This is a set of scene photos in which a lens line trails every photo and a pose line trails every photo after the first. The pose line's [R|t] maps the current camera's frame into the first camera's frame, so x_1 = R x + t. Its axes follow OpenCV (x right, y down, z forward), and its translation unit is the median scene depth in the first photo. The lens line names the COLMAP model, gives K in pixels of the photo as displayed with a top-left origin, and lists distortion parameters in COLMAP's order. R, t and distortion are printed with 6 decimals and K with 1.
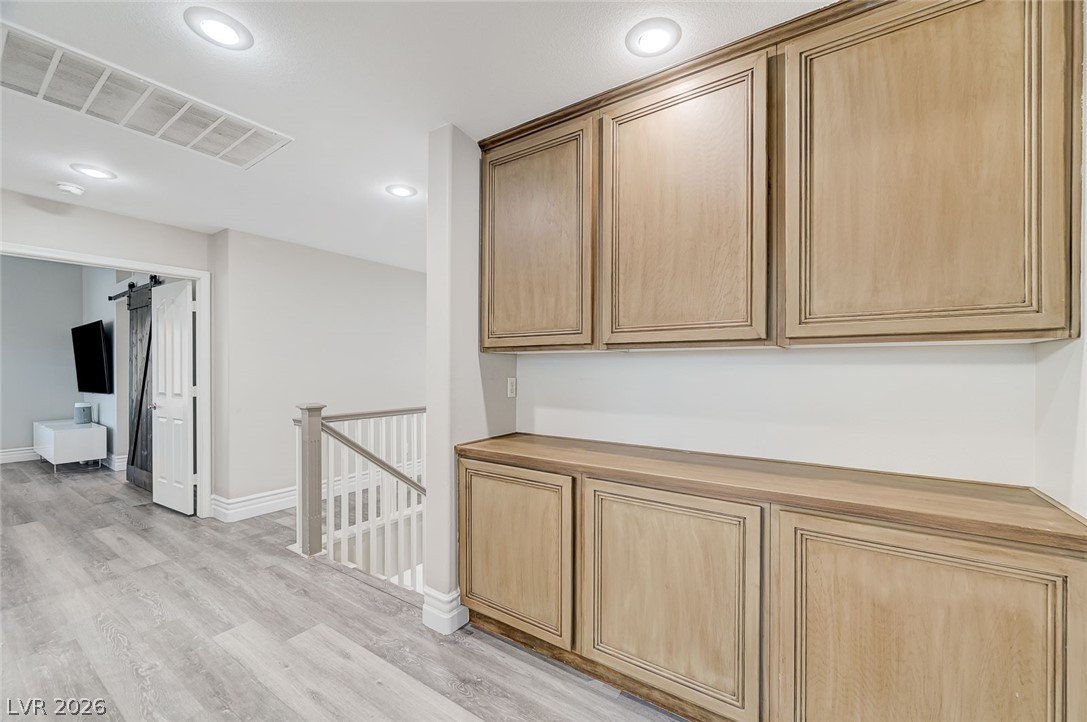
lens RADIAL K [[434.4, 0, 543.0], [0, 434.4, 366.2], [0, 0, 1]] dist [0.000734, 0.000549]
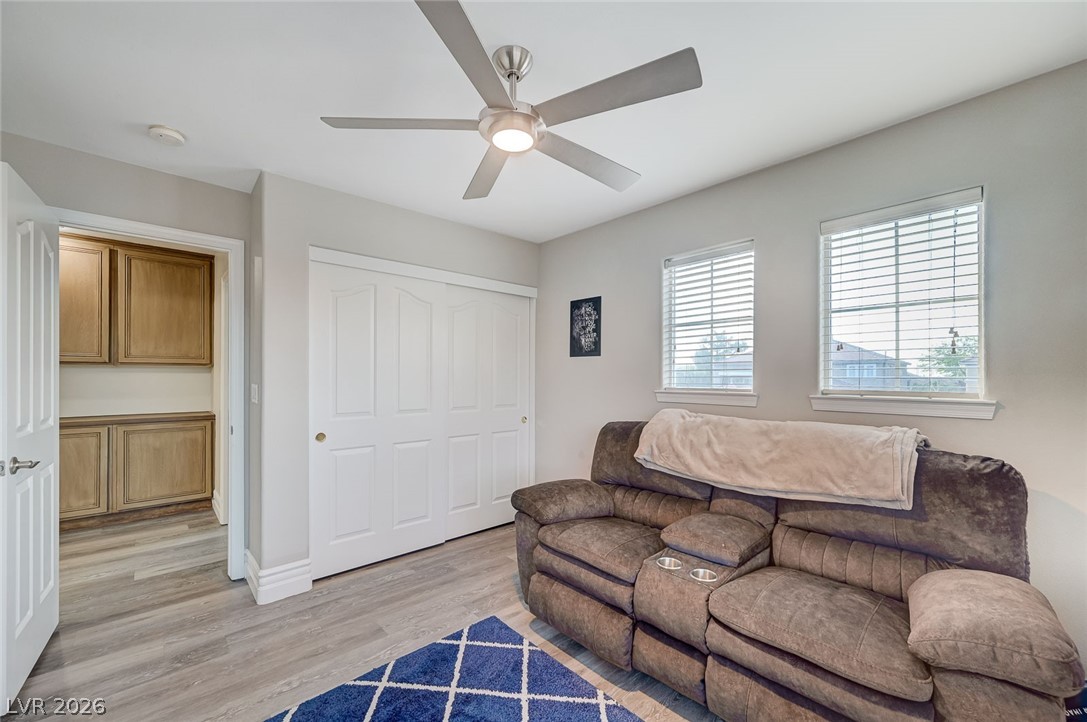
lens RADIAL K [[434.4, 0, 546.8], [0, 434.4, 378.2], [0, 0, 1]] dist [0.000734, 0.000549]
pose [[0.220567, 0.000705, 0.975372, -1.483695], [-0.001293, 0.999999, -0.000431, 0.027295], [-0.975371, -0.001166, 0.220567, -2.172620]]
